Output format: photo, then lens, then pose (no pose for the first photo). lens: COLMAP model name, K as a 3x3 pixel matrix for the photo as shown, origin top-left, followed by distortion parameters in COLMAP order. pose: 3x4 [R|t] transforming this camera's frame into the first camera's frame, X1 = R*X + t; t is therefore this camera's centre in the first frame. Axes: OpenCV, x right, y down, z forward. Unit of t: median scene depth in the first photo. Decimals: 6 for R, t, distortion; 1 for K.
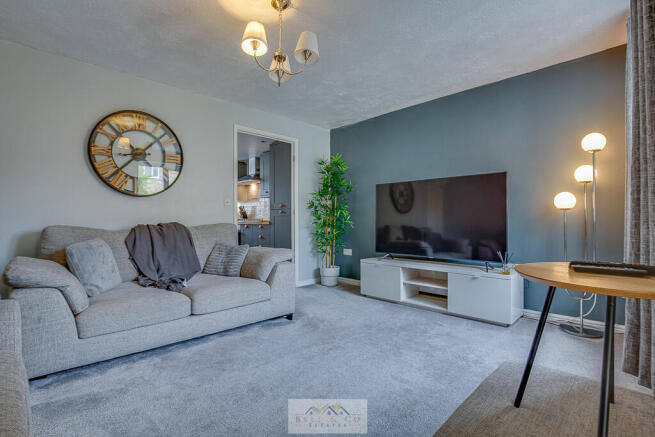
lens RADIAL K [[310.6, 0, 326.3], [0, 310.6, 220.6], [0, 0, 1]] dist [-0.020580, -0.000474]
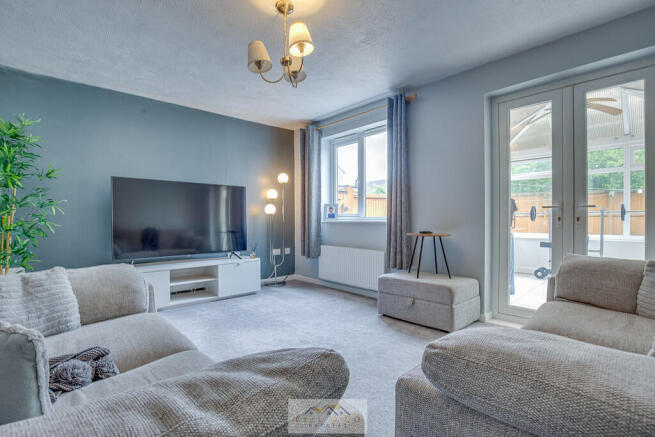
lens RADIAL K [[310.6, 0, 326.3], [0, 310.6, 220.6], [0, 0, 1]] dist [-0.020580, -0.000474]
pose [[0.045433, 0.003382, 0.998962, -0.783663], [0.006381, 0.999973, -0.003675, 0.004888], [-0.998947, 0.006541, 0.045410, 0.536831]]
